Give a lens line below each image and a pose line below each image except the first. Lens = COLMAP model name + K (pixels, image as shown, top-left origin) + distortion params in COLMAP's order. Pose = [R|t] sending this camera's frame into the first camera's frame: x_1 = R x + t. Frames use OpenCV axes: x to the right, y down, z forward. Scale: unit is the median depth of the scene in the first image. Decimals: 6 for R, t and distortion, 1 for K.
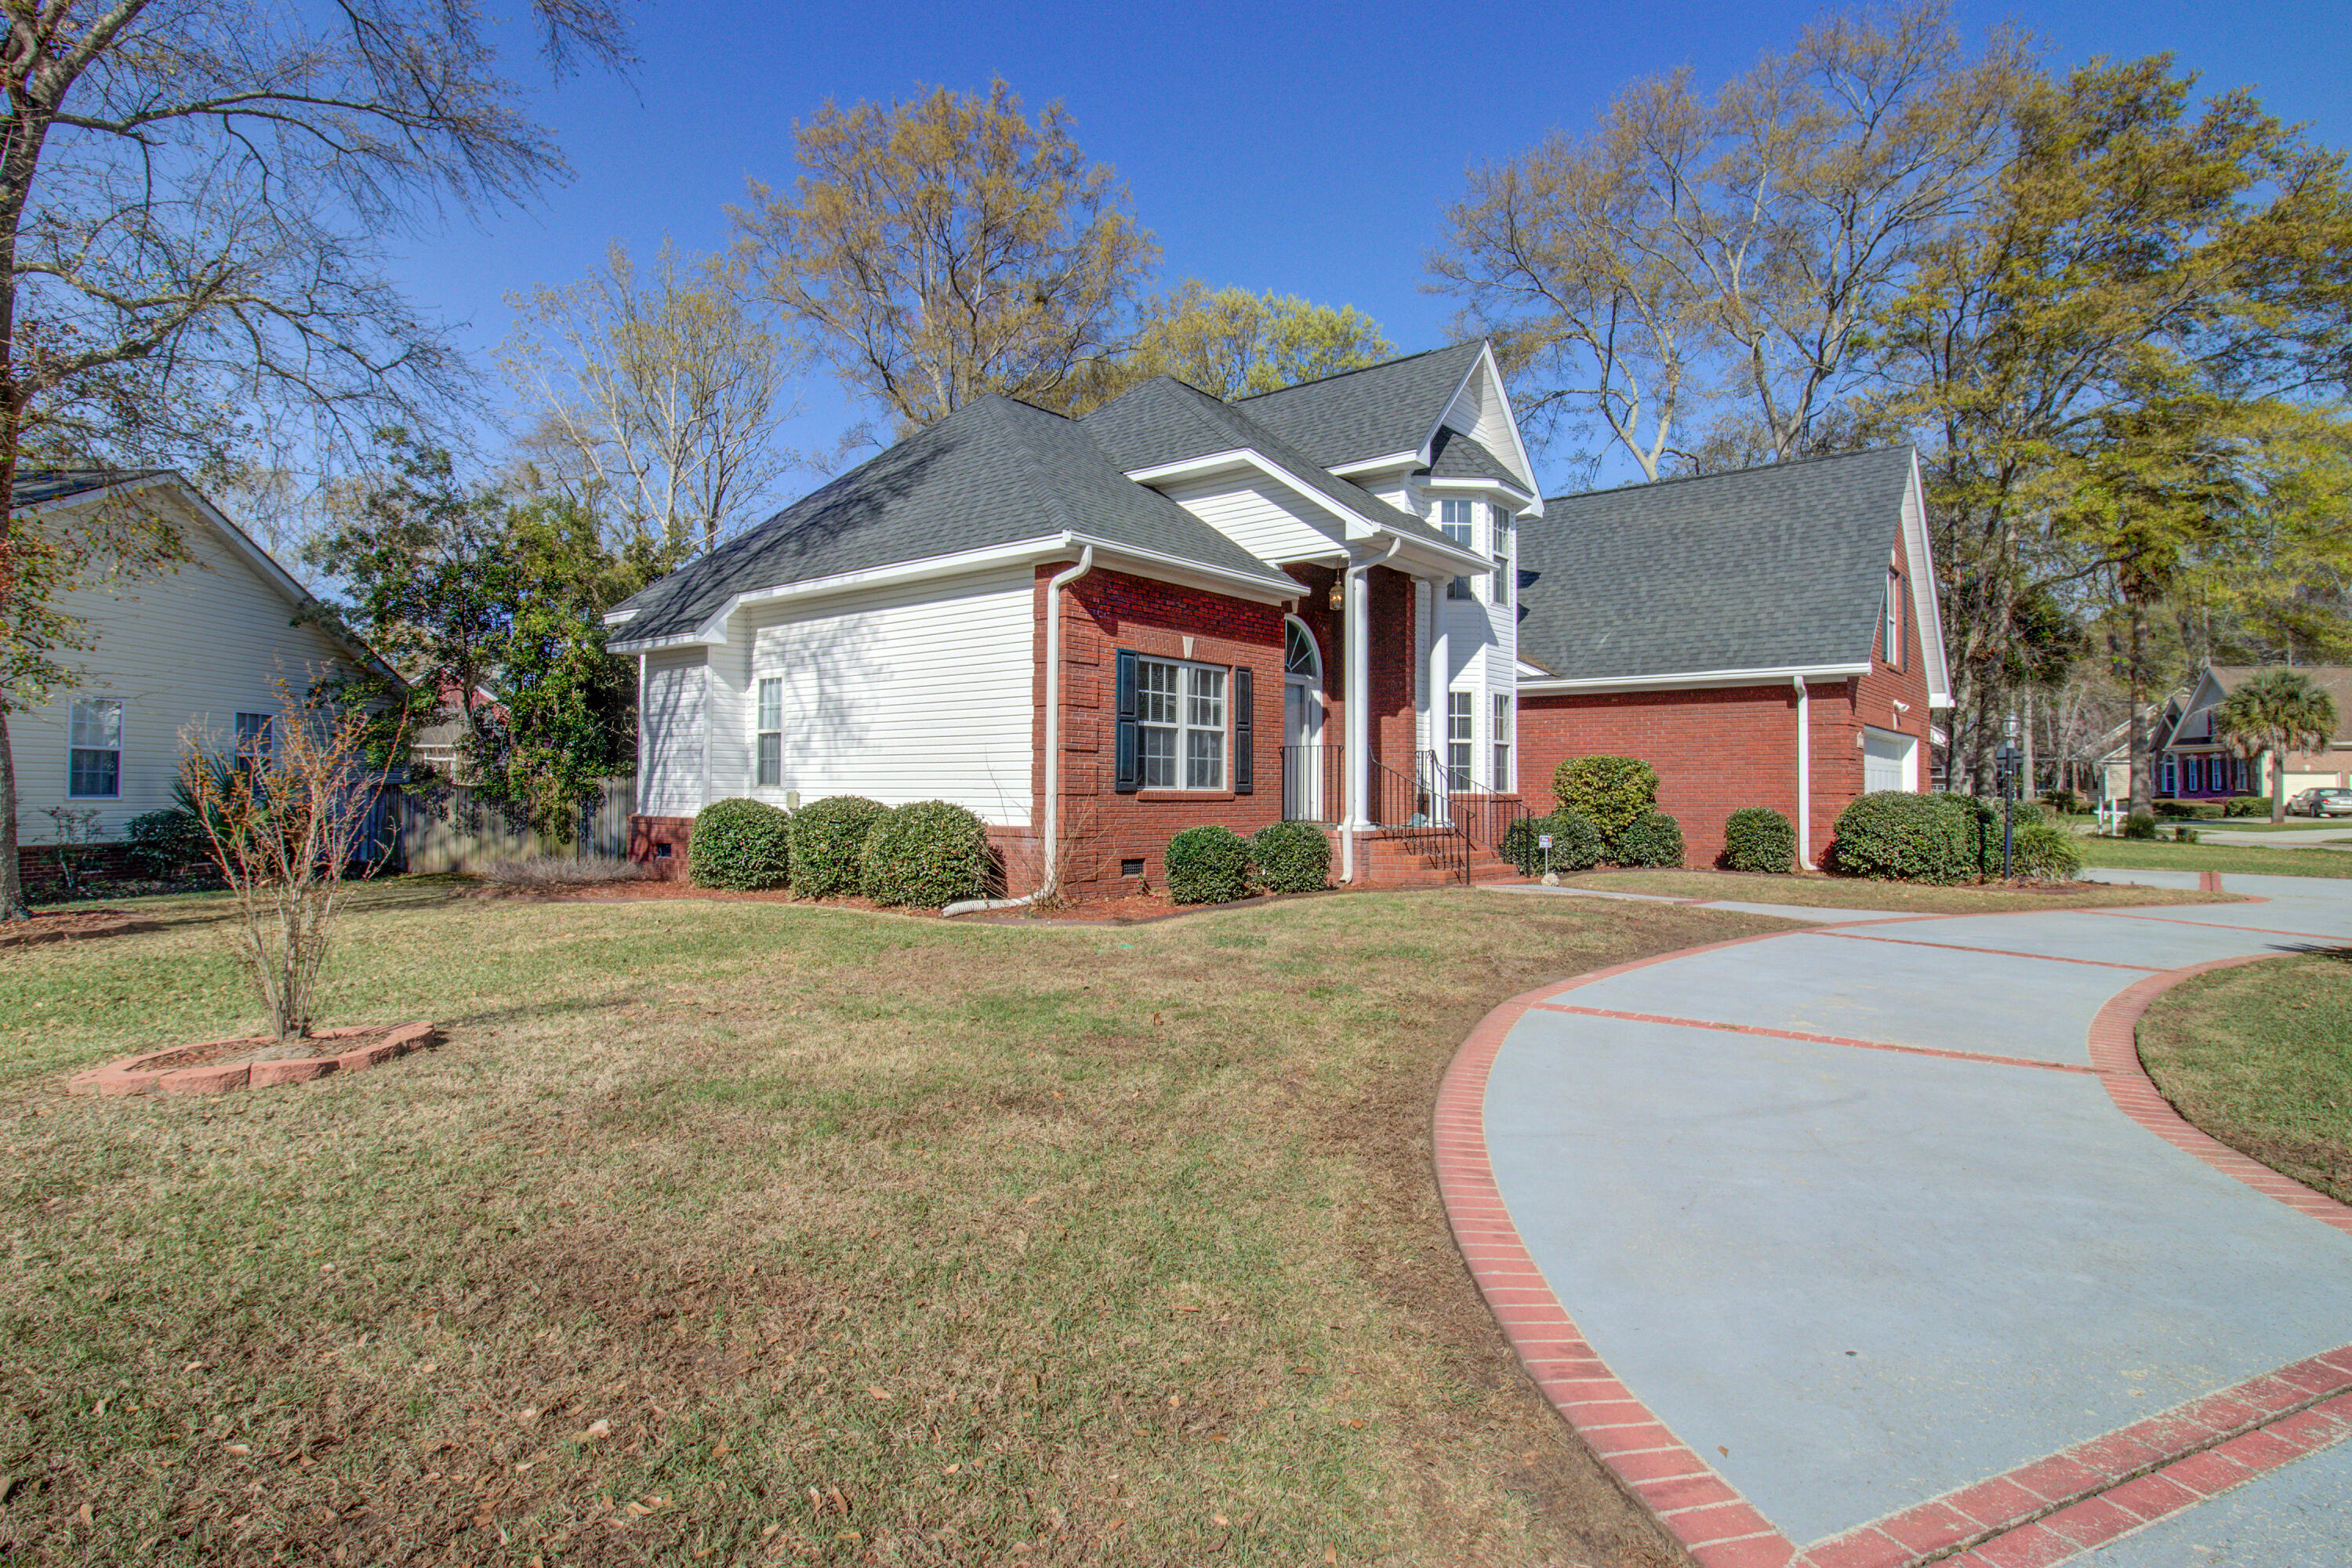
lens RADIAL K [[1205.9, 0, 1176.0], [0, 1205.9, 784.0], [0, 0, 1]] dist [0.005716, 0.000175]
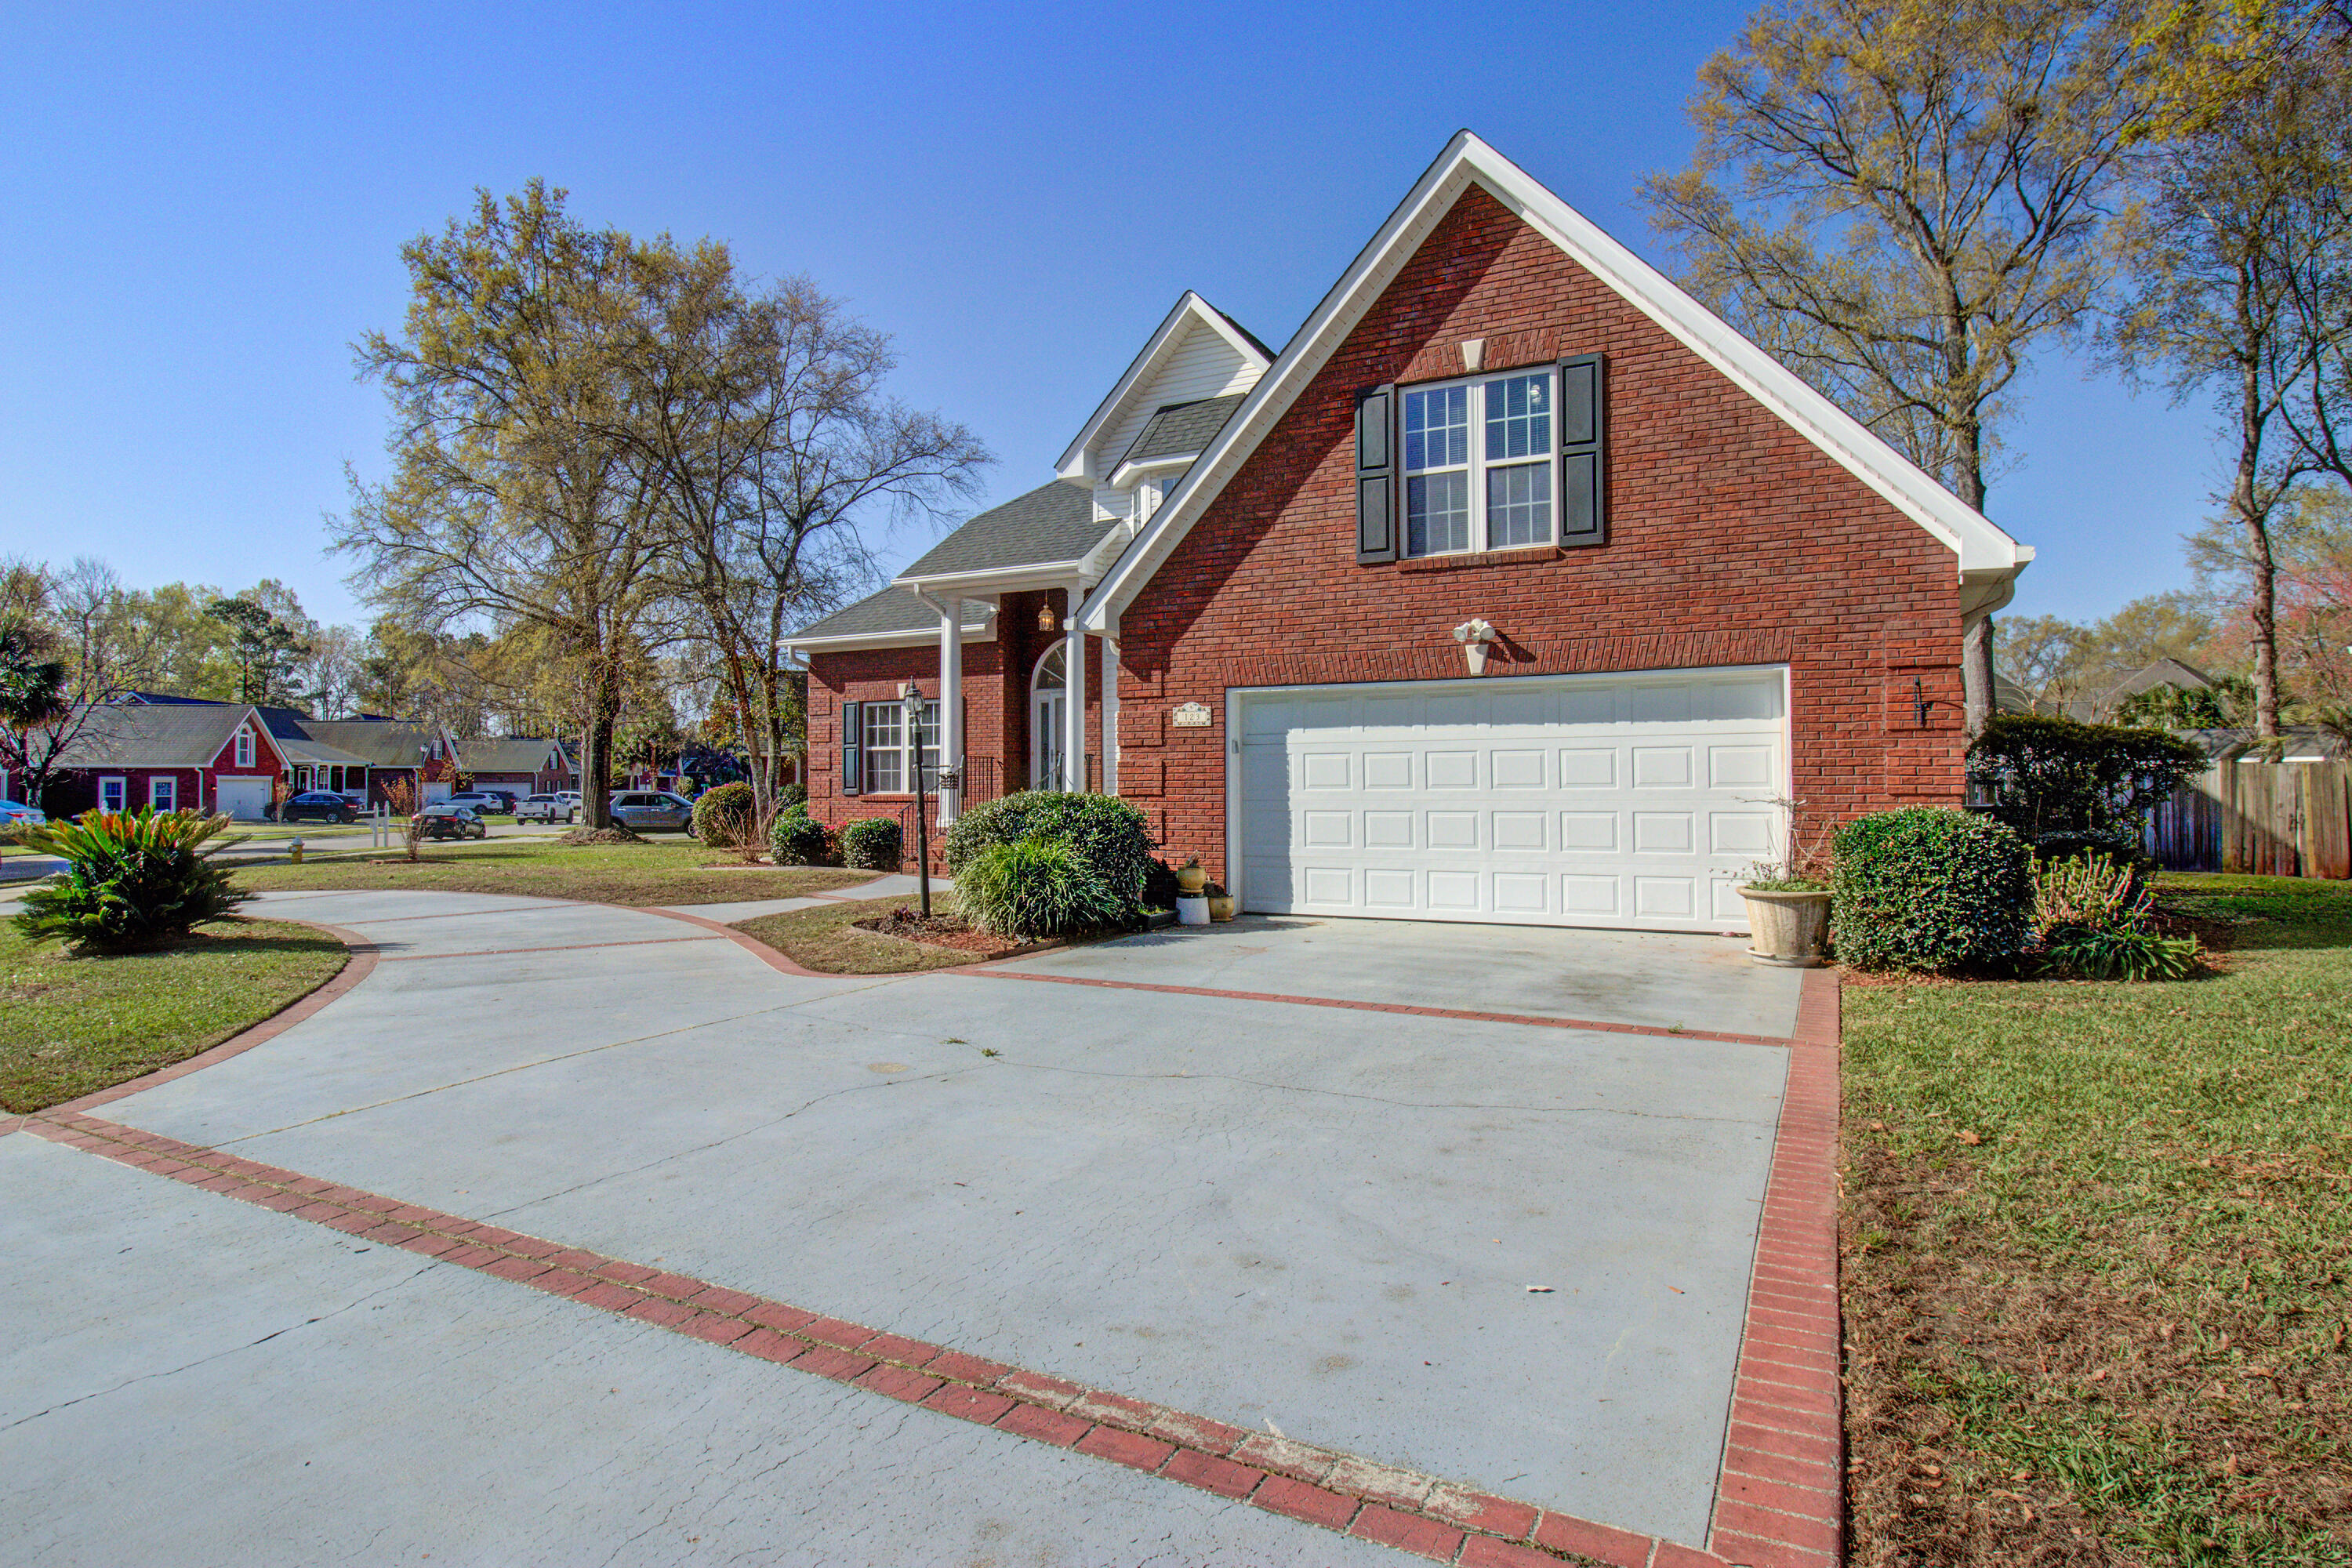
lens RADIAL K [[1313.0, 0, 1176.0], [0, 1313.0, 784.0], [0, 0, 1]] dist [-0.006565, -0.000034]
pose [[0.180147, -0.016760, -0.983497, 1.339513], [0.002692, 0.999859, -0.016546, 0.017023], [0.983636, 0.000333, 0.180167, 0.897825]]
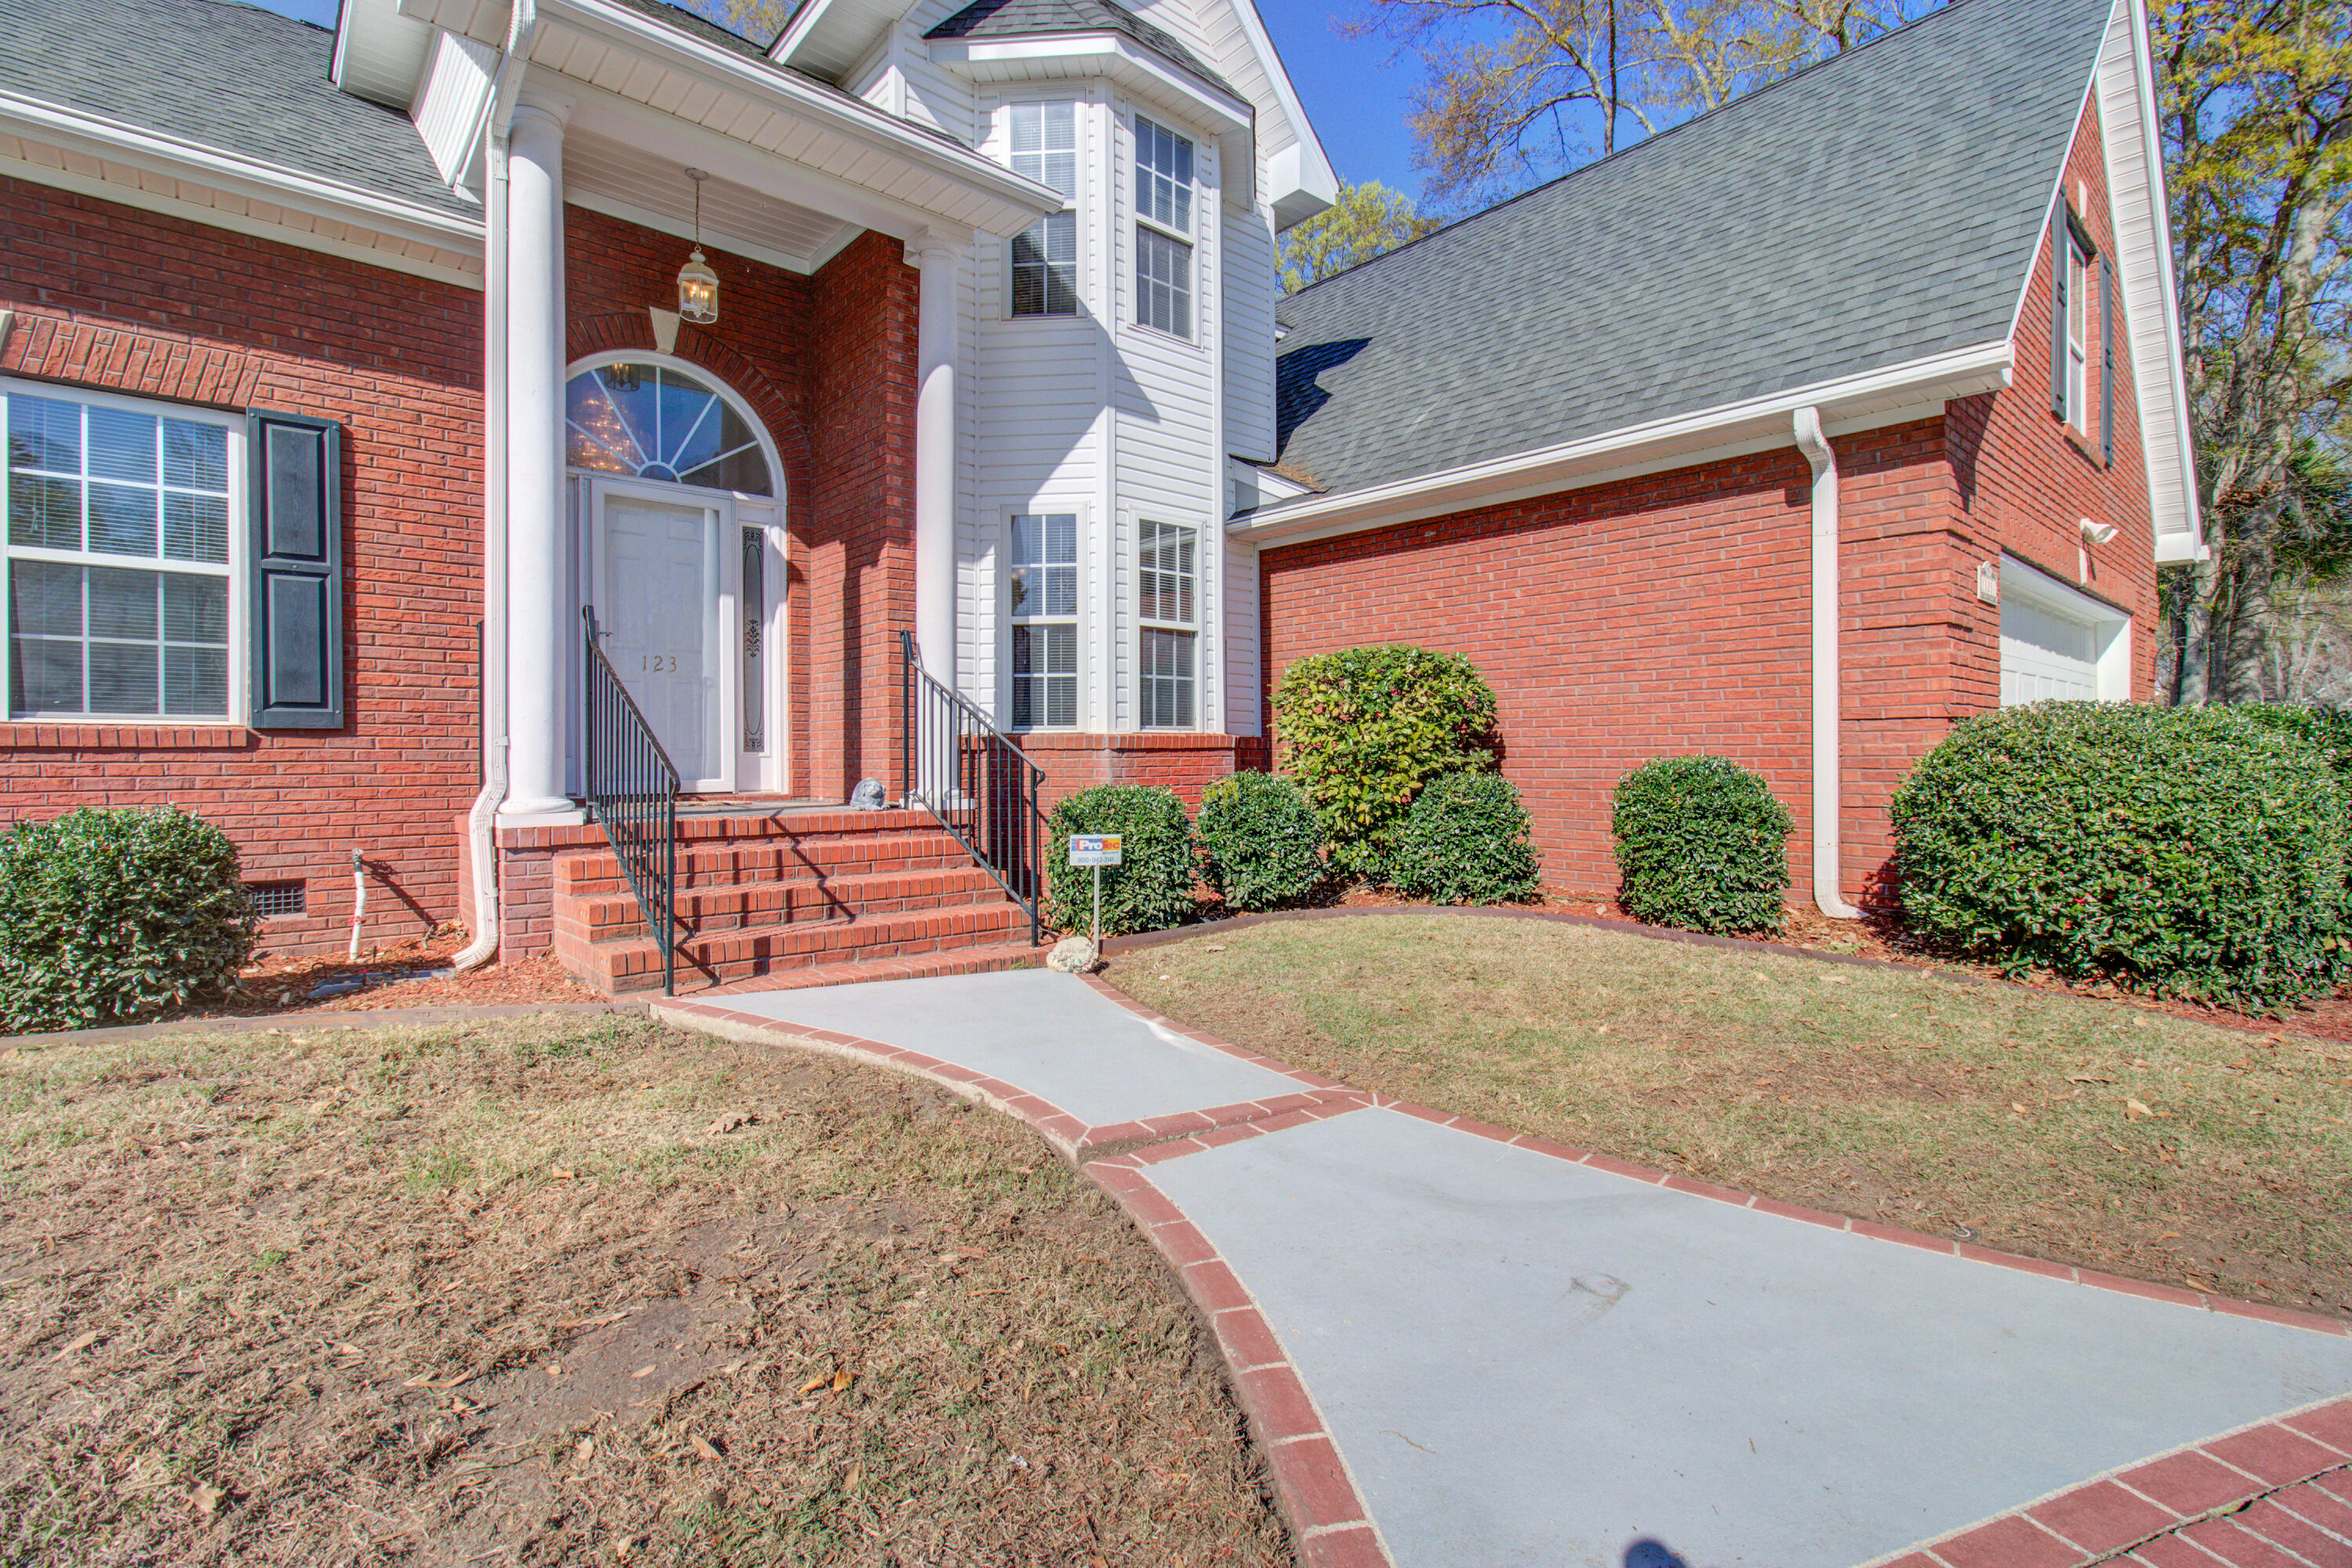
lens RADIAL K [[1105.8, 0, 1176.7], [0, 1105.8, 762.6], [0, 0, 1]] dist [-0.002257, 0.000018]
pose [[0.989205, -0.007704, -0.146335, 0.366178], [0.009909, 0.999848, 0.014341, 0.014601], [0.146203, -0.015636, 0.989131, 0.619453]]
